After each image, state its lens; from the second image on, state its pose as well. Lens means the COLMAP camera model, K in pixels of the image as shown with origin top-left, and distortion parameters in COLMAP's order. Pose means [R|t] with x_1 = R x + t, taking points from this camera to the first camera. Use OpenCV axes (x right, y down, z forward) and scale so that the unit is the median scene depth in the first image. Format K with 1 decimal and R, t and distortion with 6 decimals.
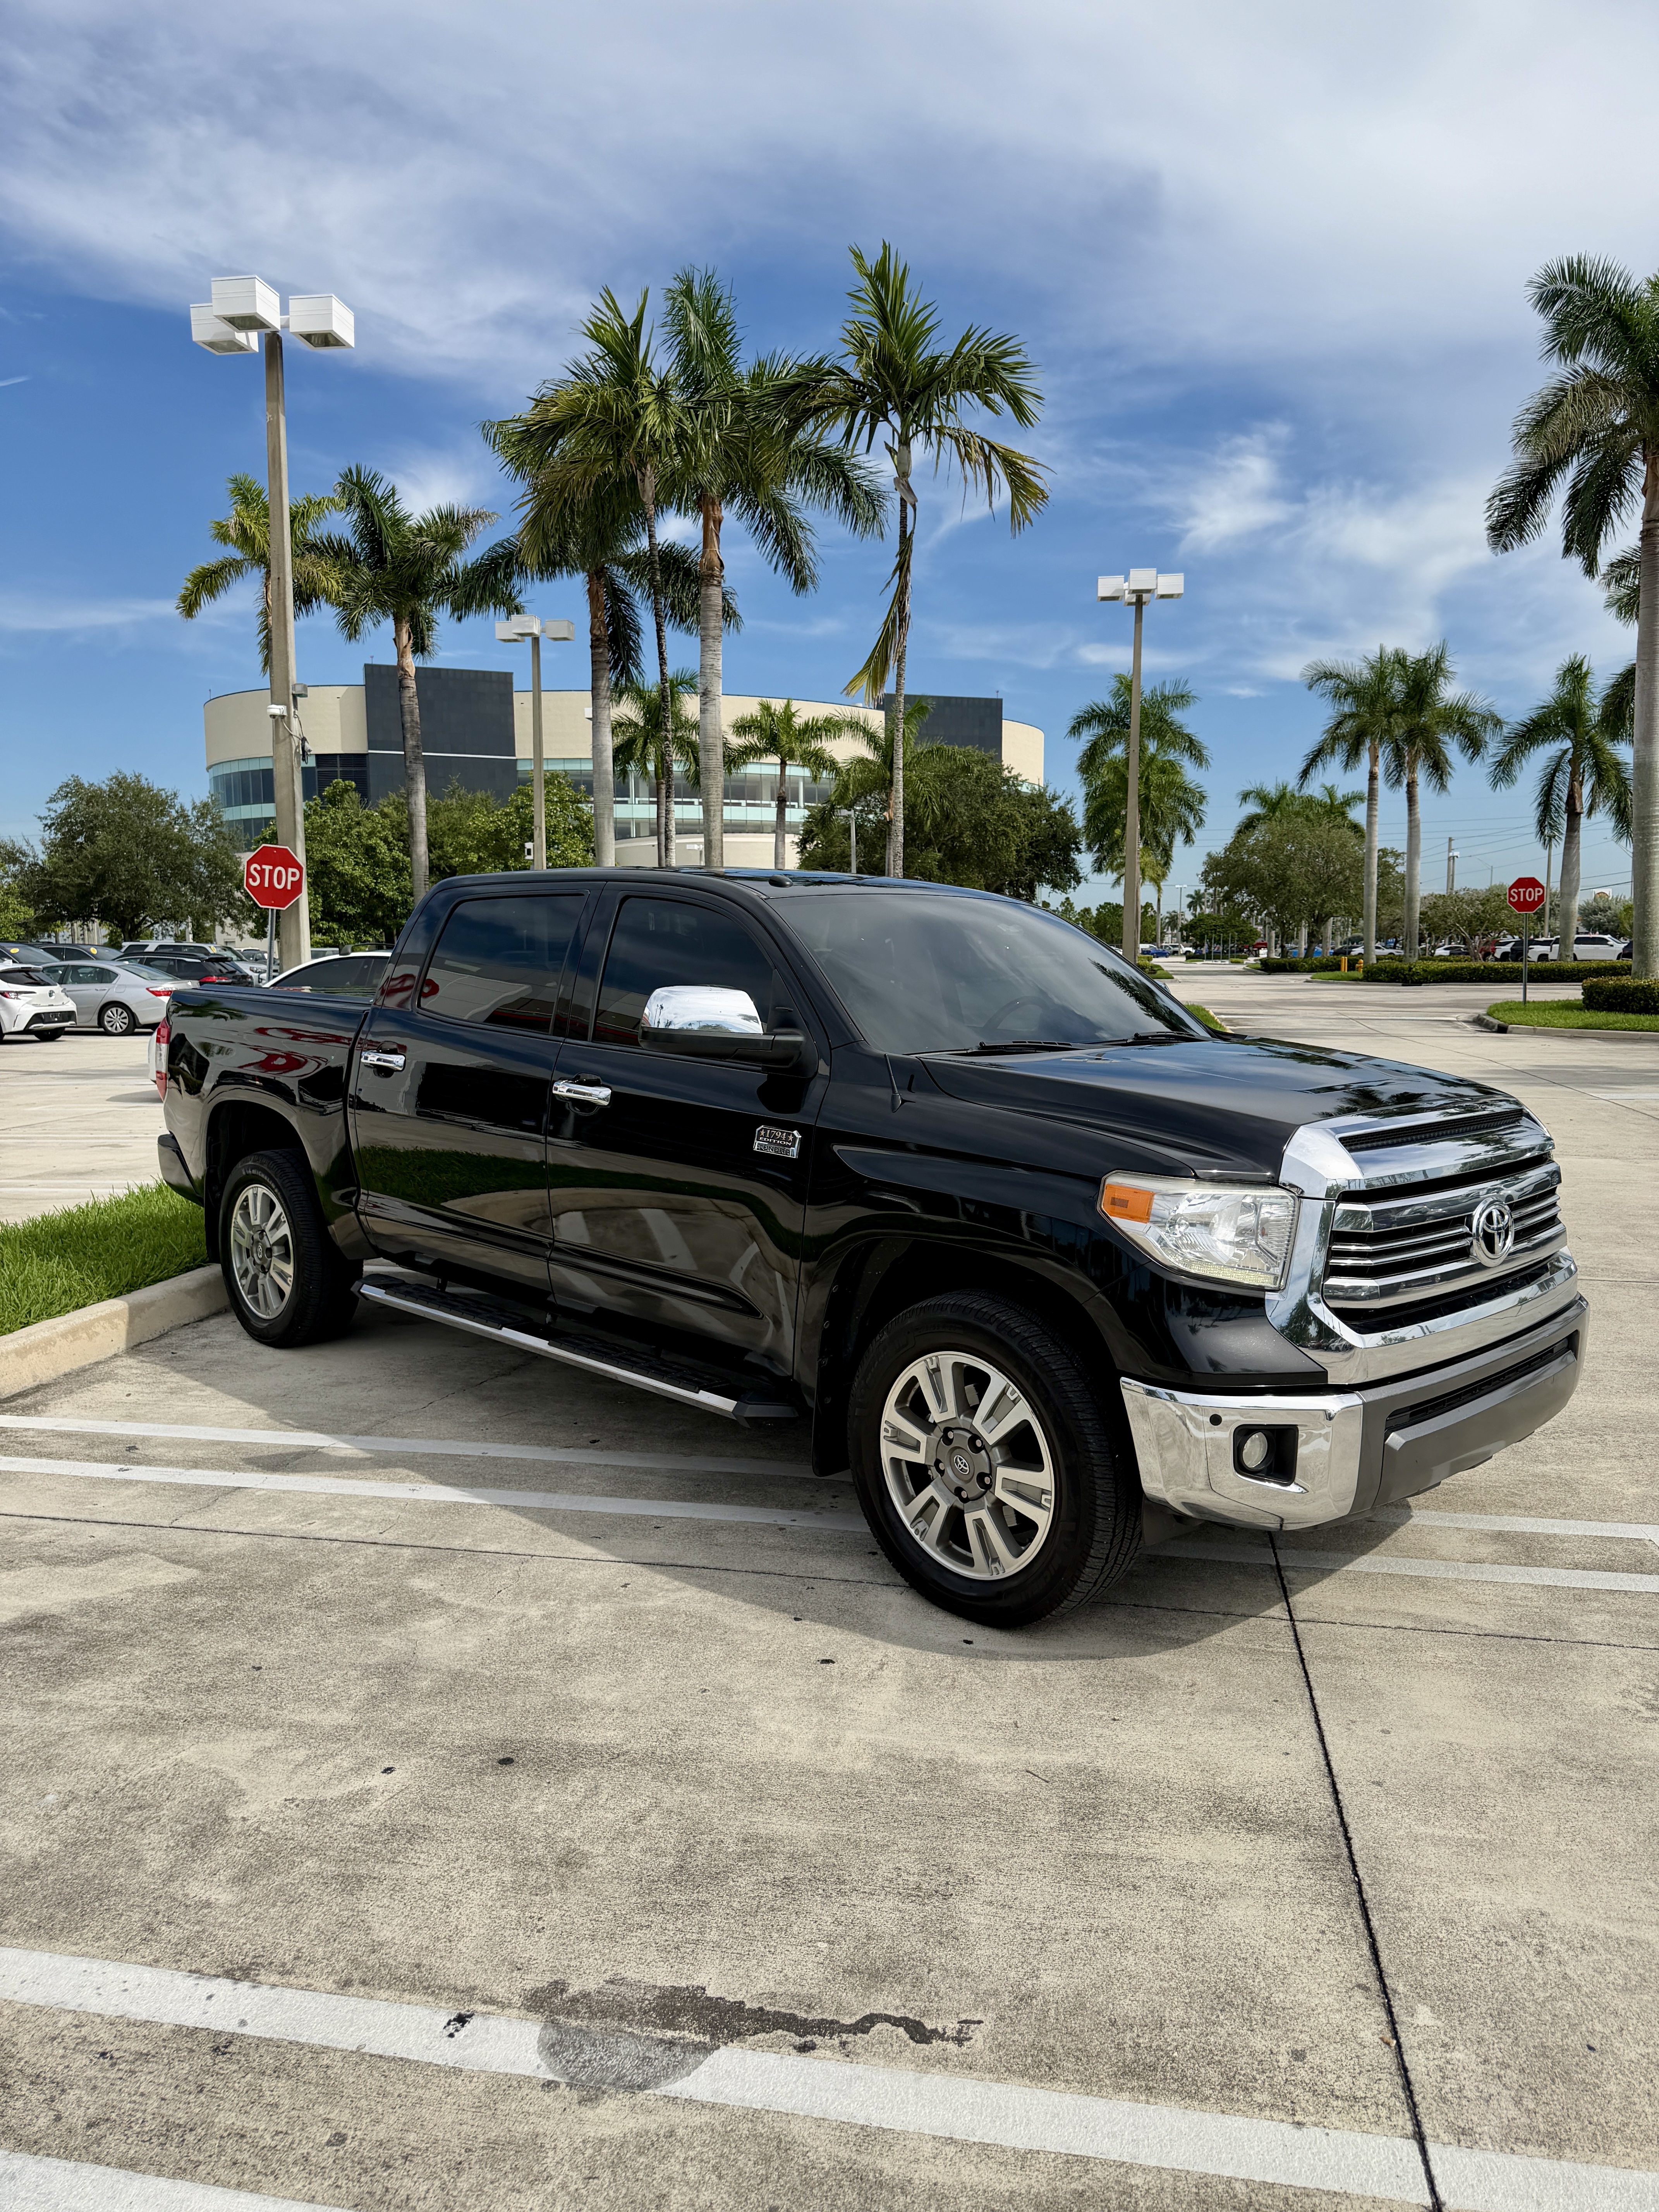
lens RADIAL K [[1550.3, 0, 827.3], [0, 1550.3, 1140.9], [0, 0, 1]] dist [0.048874, -0.065209]
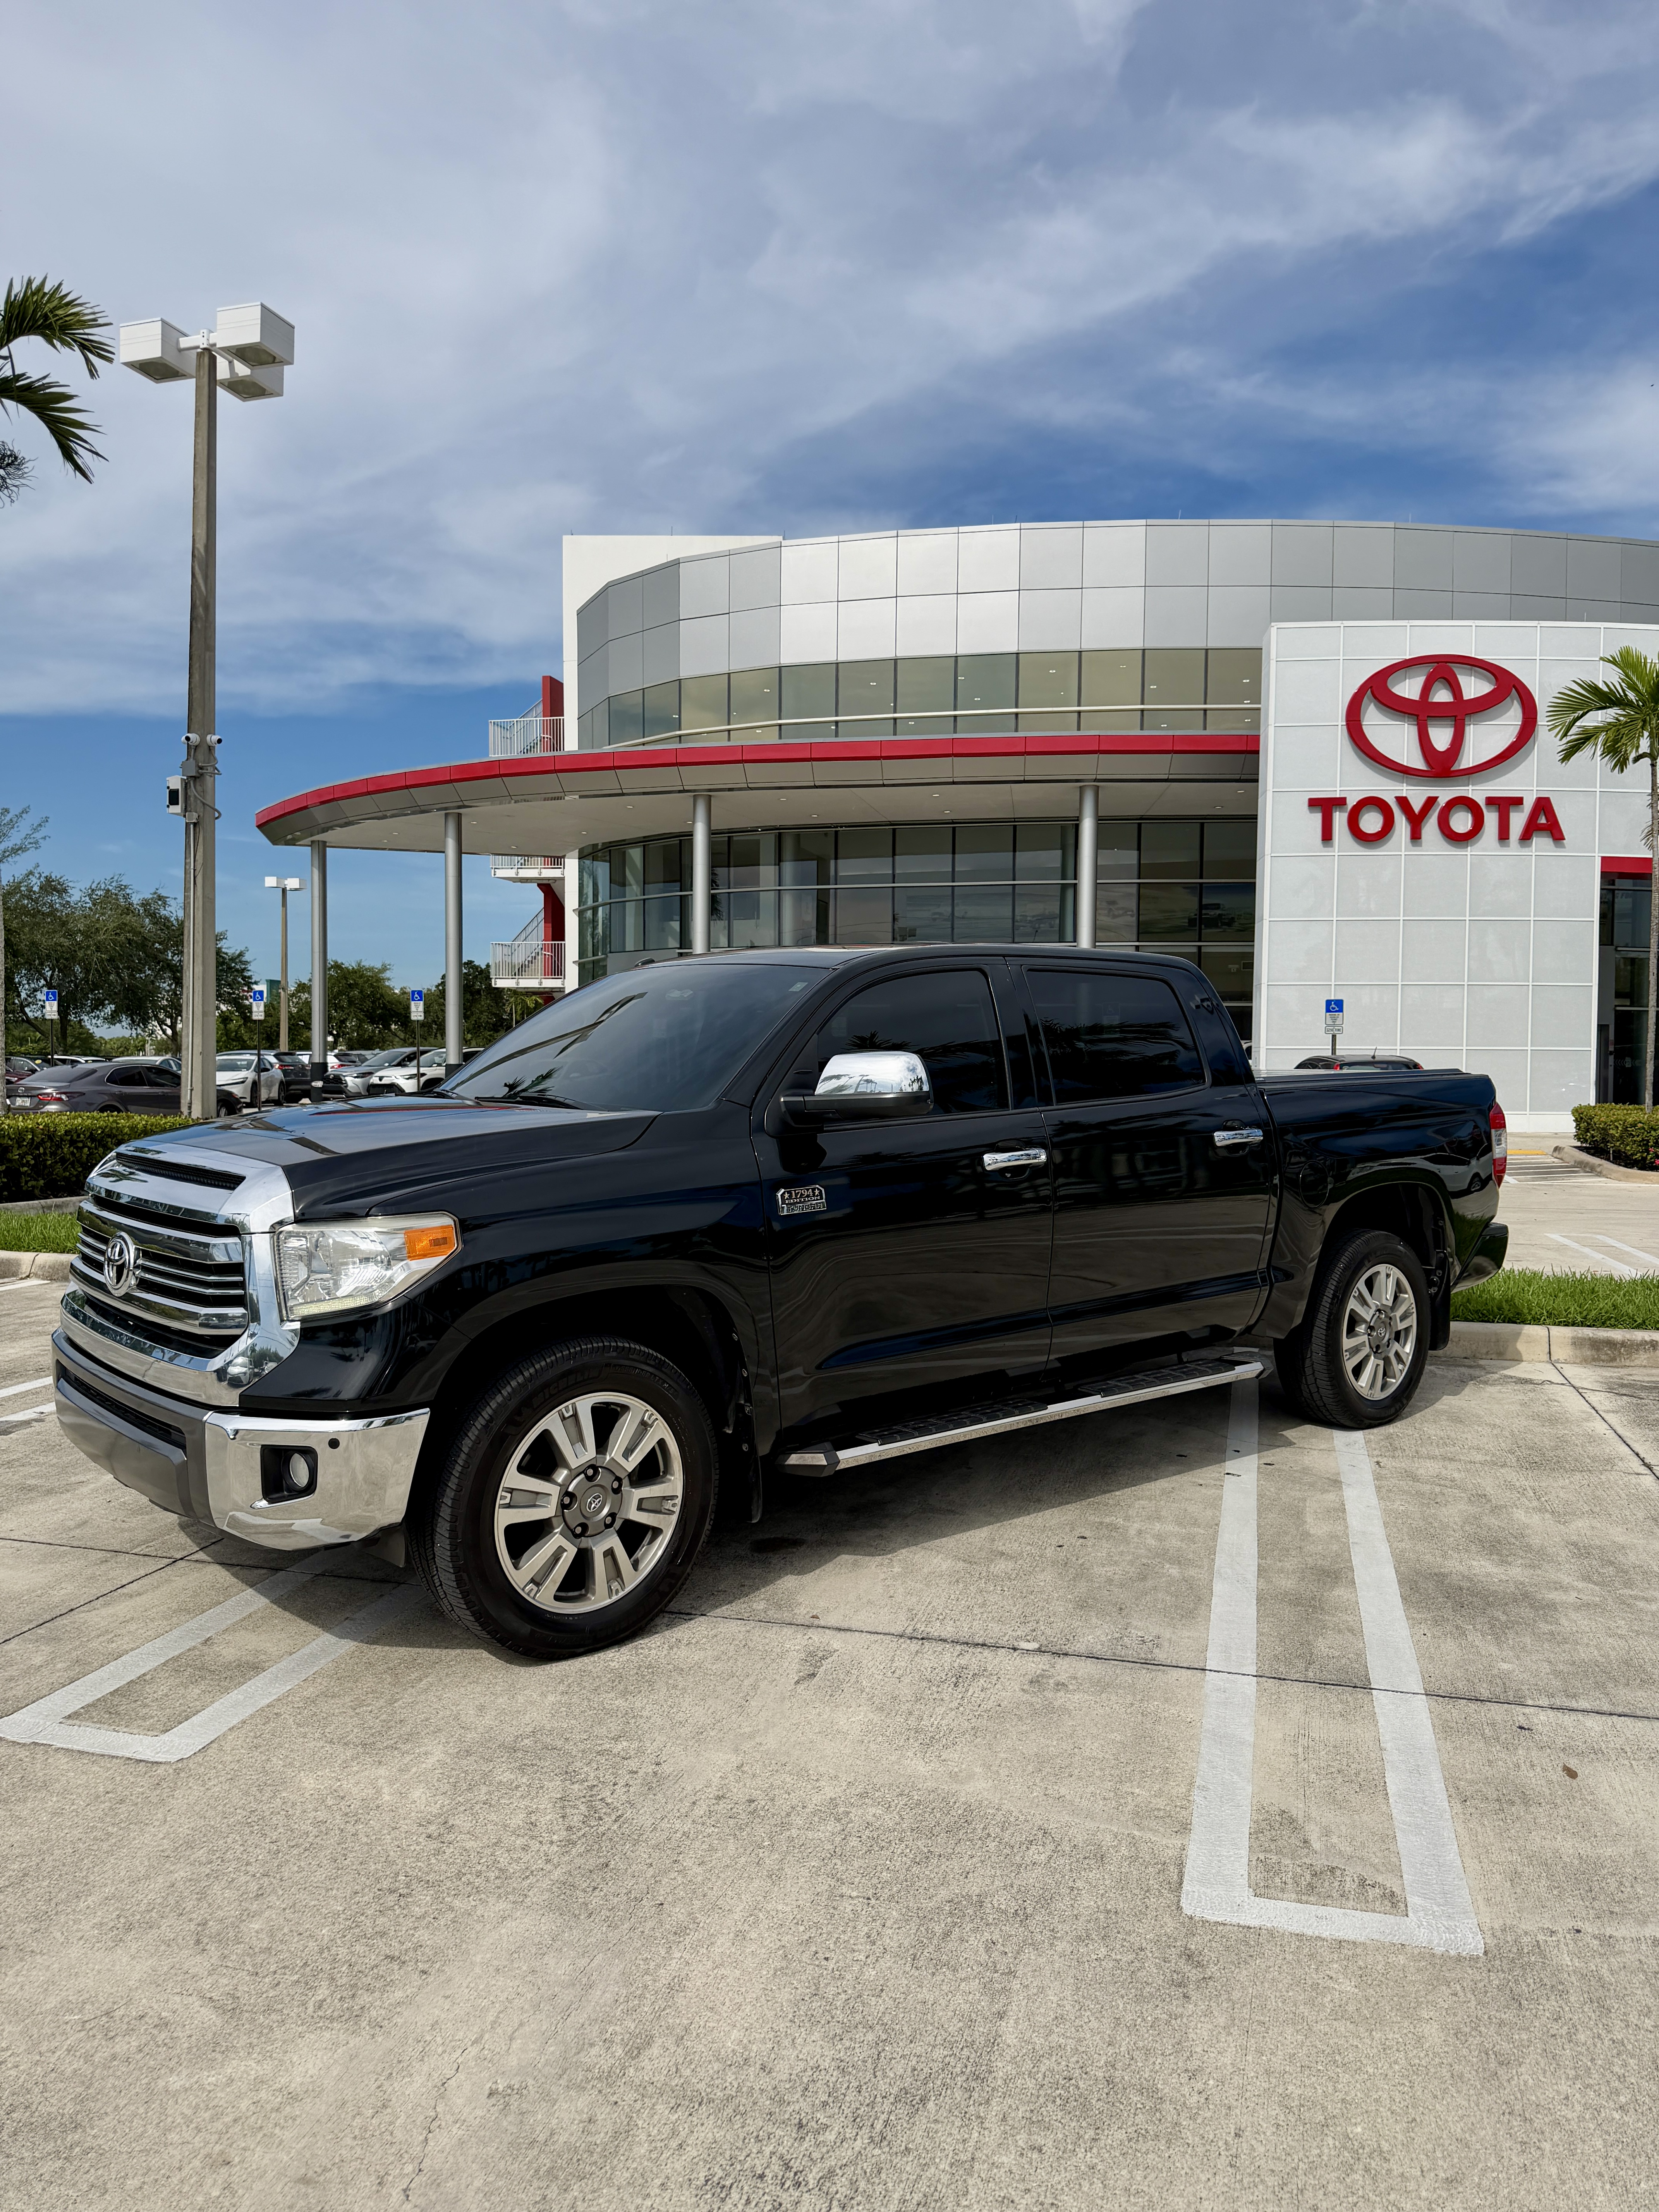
lens RADIAL K [[1550.3, 0, 822.2], [0, 1550.3, 1154.2], [0, 0, 1]] dist [0.048874, -0.065209]
pose [[-0.086288, 0.060866, -0.994409, 0.872335], [-0.124511, 0.989647, 0.071379, -0.093288], [0.988459, 0.129974, -0.077816, 0.934465]]
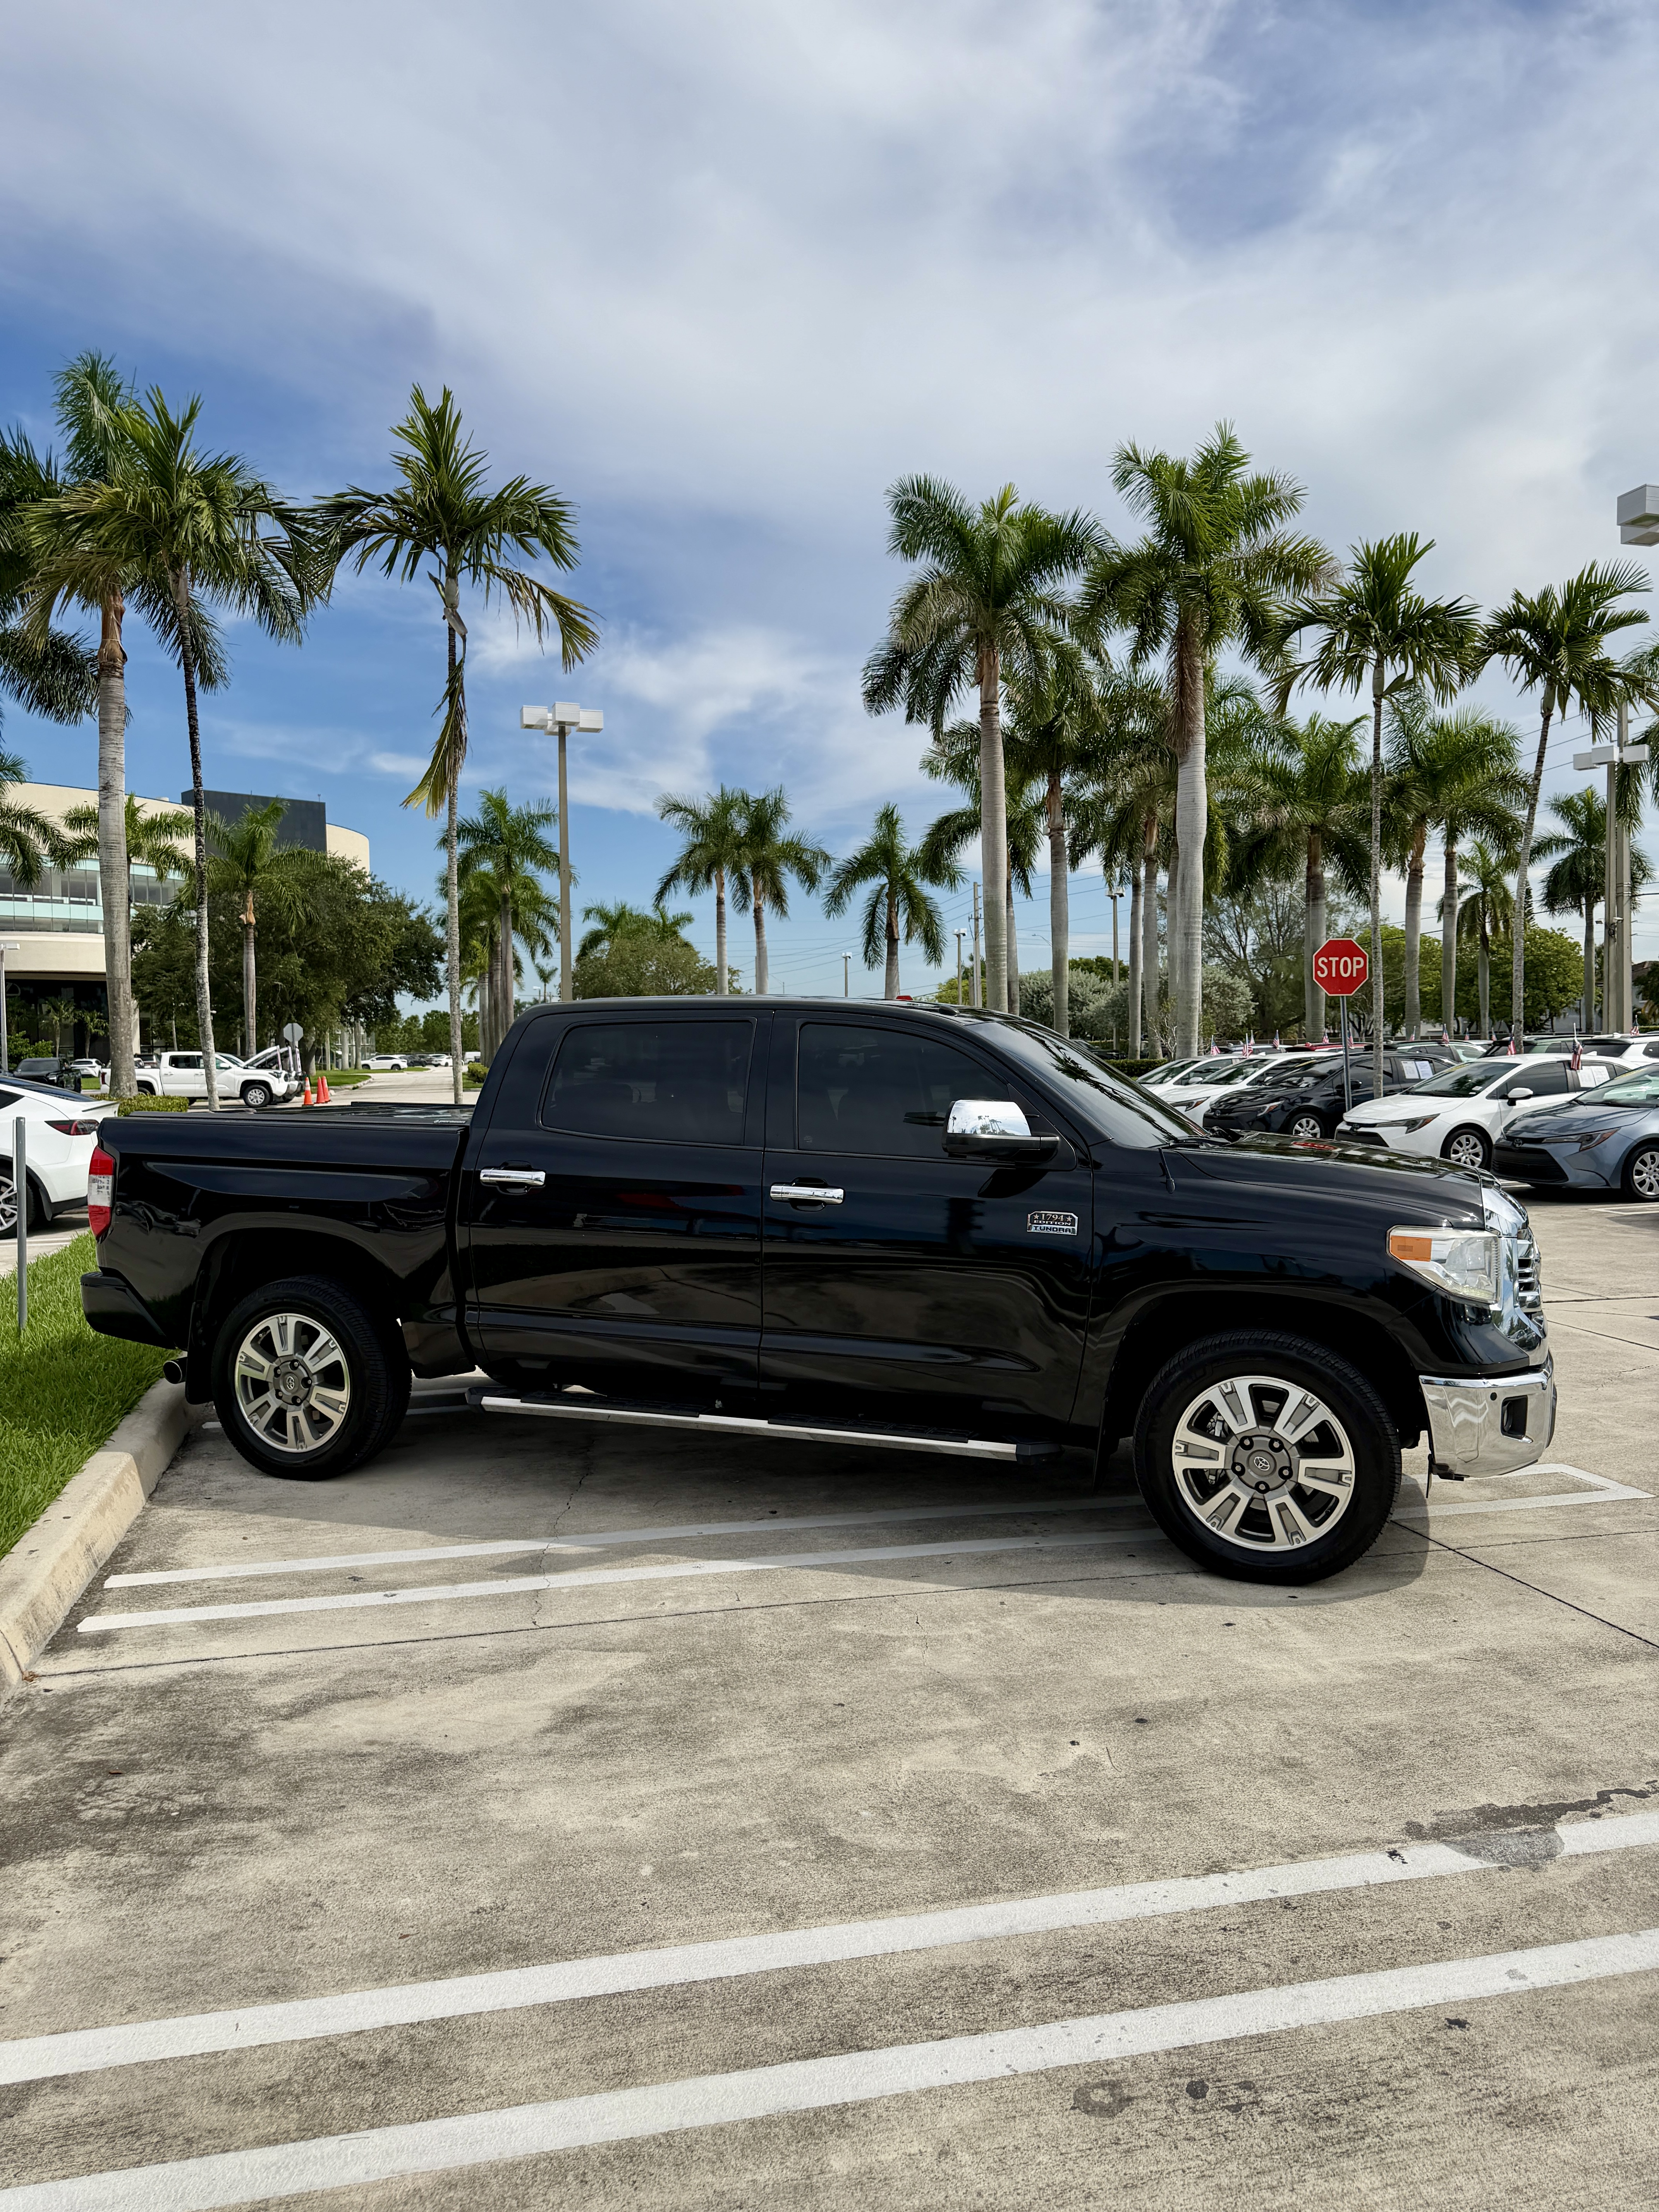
lens RADIAL K [[1550.3, 0, 823.7], [0, 1550.3, 1144.1], [0, 0, 1]] dist [0.048874, -0.065209]
pose [[0.909067, -0.030757, 0.415513, -0.464448], [0.058719, 0.996776, -0.054681, -0.004332], [-0.412491, 0.074107, 0.907942, -0.030508]]
